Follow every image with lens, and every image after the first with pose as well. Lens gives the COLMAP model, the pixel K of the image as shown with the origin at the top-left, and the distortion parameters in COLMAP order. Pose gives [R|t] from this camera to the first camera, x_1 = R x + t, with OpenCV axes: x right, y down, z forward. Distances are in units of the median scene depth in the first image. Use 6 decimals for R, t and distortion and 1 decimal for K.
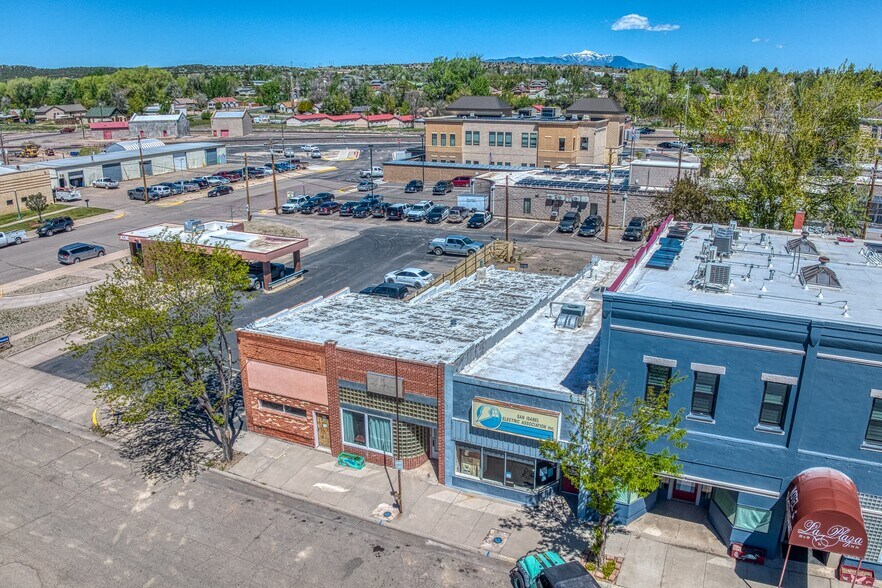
lens RADIAL K [[654.8, 0, 445.1], [0, 654.8, 296.4], [0, 0, 1]] dist [-0.089657, -0.022748]
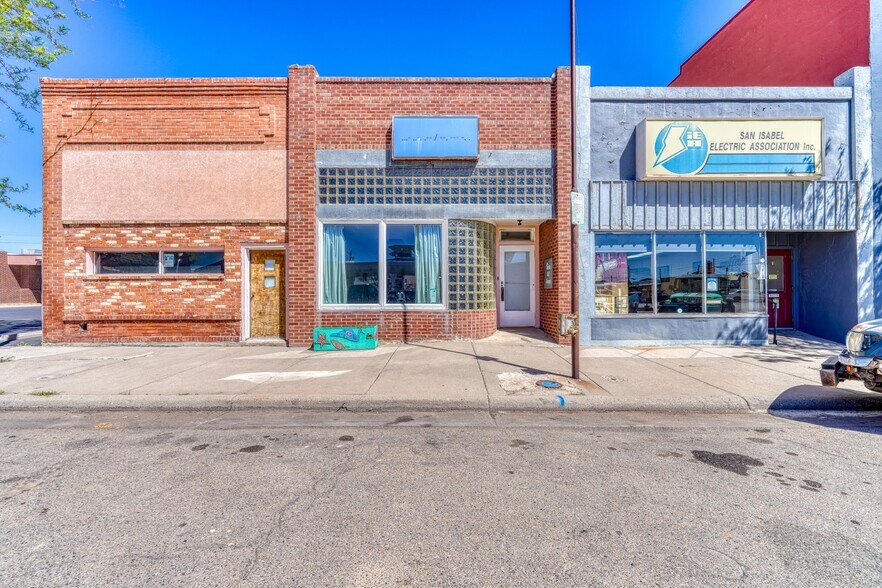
lens RADIAL K [[356.9, 0, 436.1], [0, 356.9, 291.5], [0, 0, 1]] dist [0.002069, 0.000012]
pose [[0.912276, 0.003431, 0.409561, -0.175080], [0.126250, 0.948918, -0.289164, 0.280623], [-0.389632, 0.315505, 0.865242, 0.715038]]
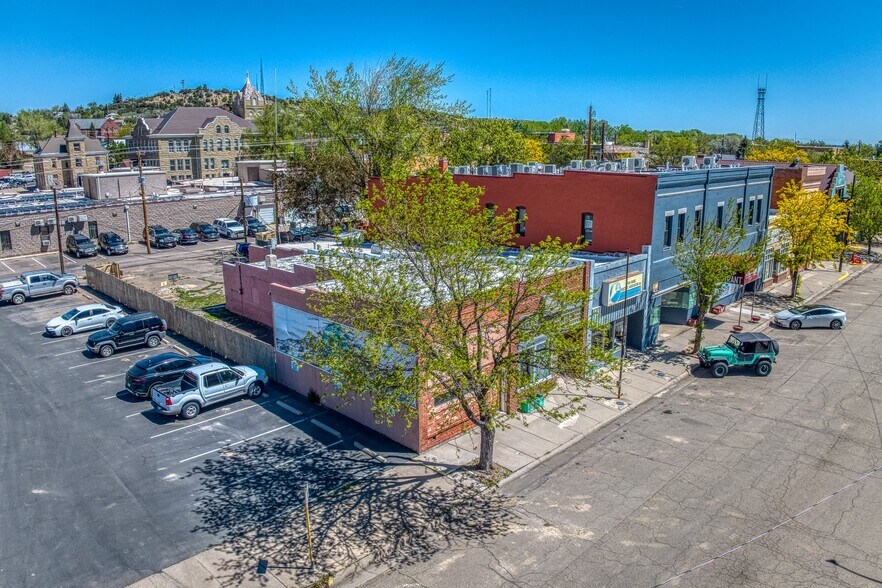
lens RADIAL K [[654.8, 0, 443.5], [0, 654.8, 299.4], [0, 0, 1]] dist [-0.089657, -0.022748]
pose [[0.338986, -0.228651, 0.912583, -0.948729], [0.290502, 0.948053, 0.129629, -0.044956], [-0.894817, 0.221165, 0.387800, 0.671063]]
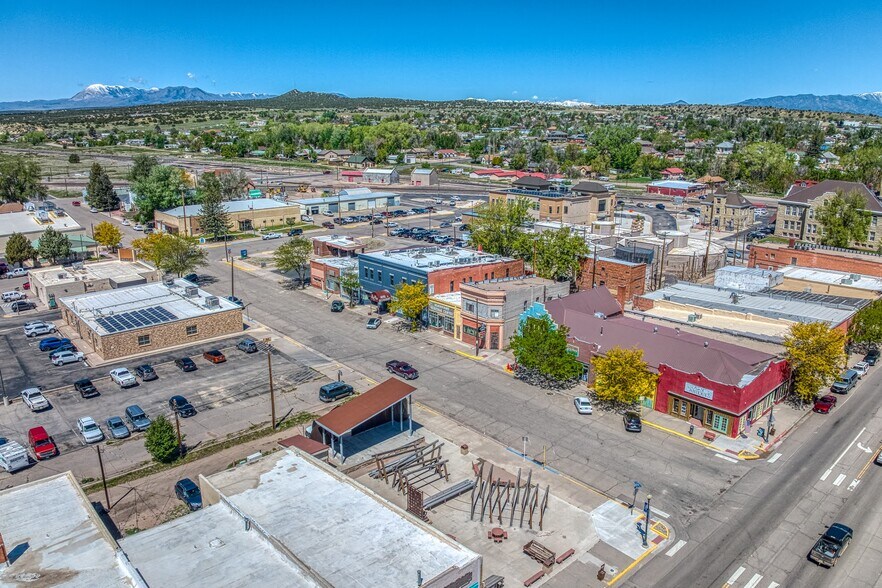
lens RADIAL K [[654.8, 0, 442.3], [0, 654.8, 292.6], [0, 0, 1]] dist [-0.089657, -0.022748]
pose [[0.917153, 0.108493, -0.383484, 2.067993], [-0.127683, 0.991504, -0.024859, 0.250457], [0.377528, 0.071763, 0.923213, -2.519223]]
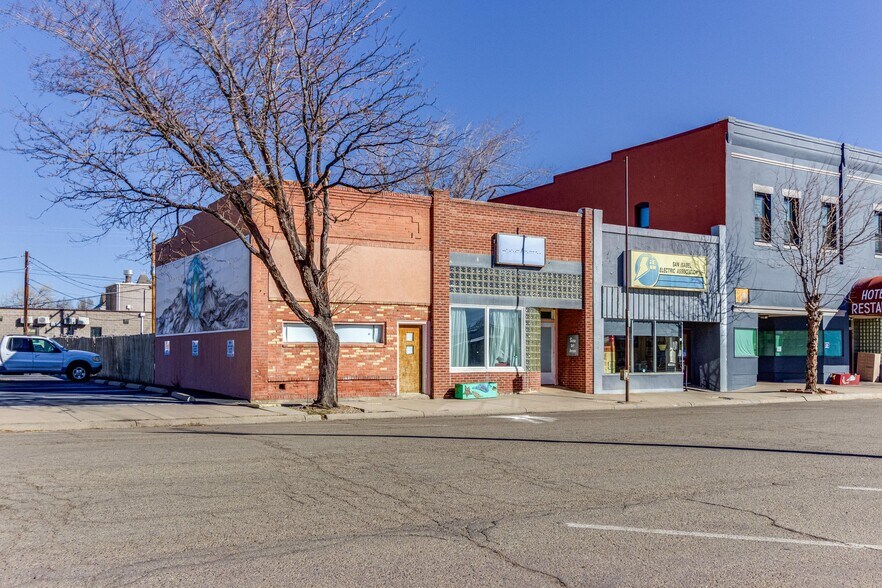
lens RADIAL K [[863.4, 0, 443.5], [0, 863.4, 336.1], [0, 0, 1]] dist [0.019939, 0.000000]
pose [[0.554481, 0.023041, 0.831877, -0.781330], [0.252518, 0.947828, -0.194567, 0.331677], [-0.792960, 0.317948, 0.519735, 0.551410]]
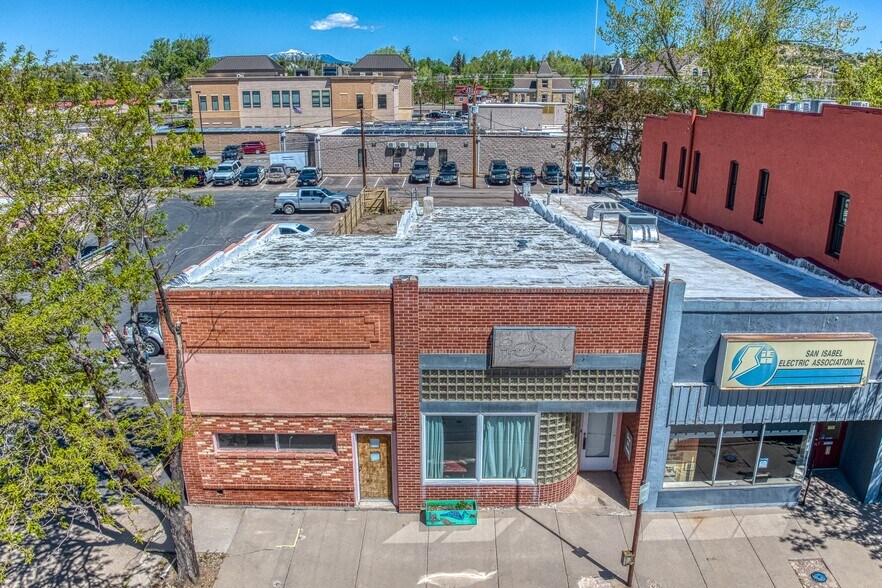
lens RADIAL K [[654.8, 0, 446.9], [0, 654.8, 294.5], [0, 0, 1]] dist [-0.089657, -0.022748]
pose [[0.911202, -0.120253, 0.394017, -0.306059], [0.120790, 0.992399, 0.023539, 0.066787], [-0.393853, 0.026145, 0.918802, 0.497304]]
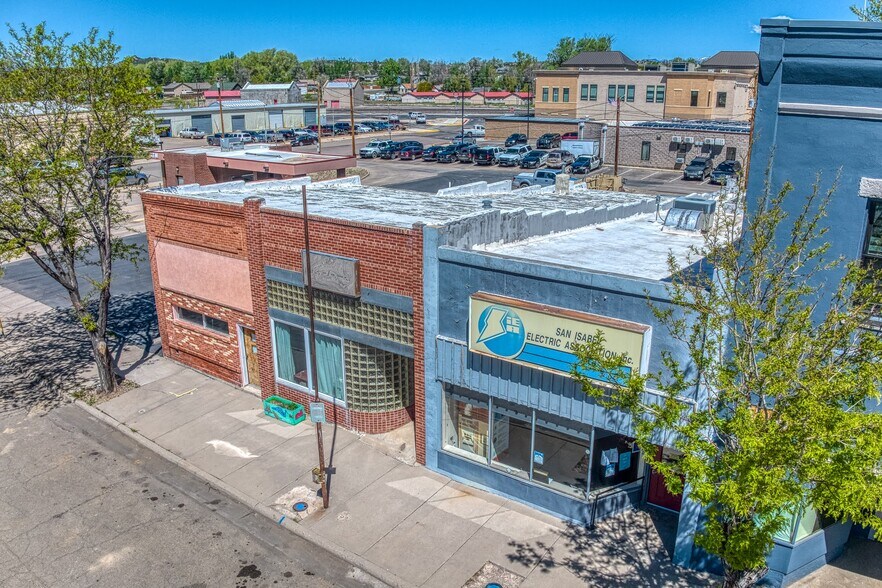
lens RADIAL K [[654.8, 0, 445.6], [0, 654.8, 294.5], [0, 0, 1]] dist [-0.089657, -0.022748]
pose [[0.981701, 0.060829, -0.180453, 0.092746], [-0.061483, 0.998106, 0.001974, 0.129778], [0.180231, 0.009157, 0.983582, 0.419283]]
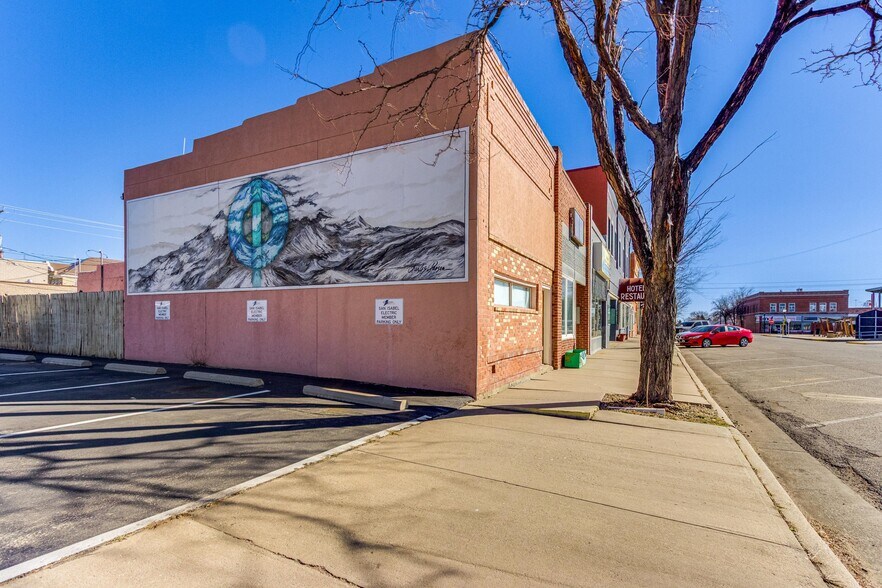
lens RADIAL K [[437.5, 0, 445.5], [0, 437.5, 312.6], [0, 0, 1]] dist [0.005297, -0.001553]
pose [[0.035890, 0.026141, 0.999014, -0.520737], [0.298584, 0.953716, -0.035682, 0.178167], [-0.953708, 0.299570, 0.026424, 1.023120]]
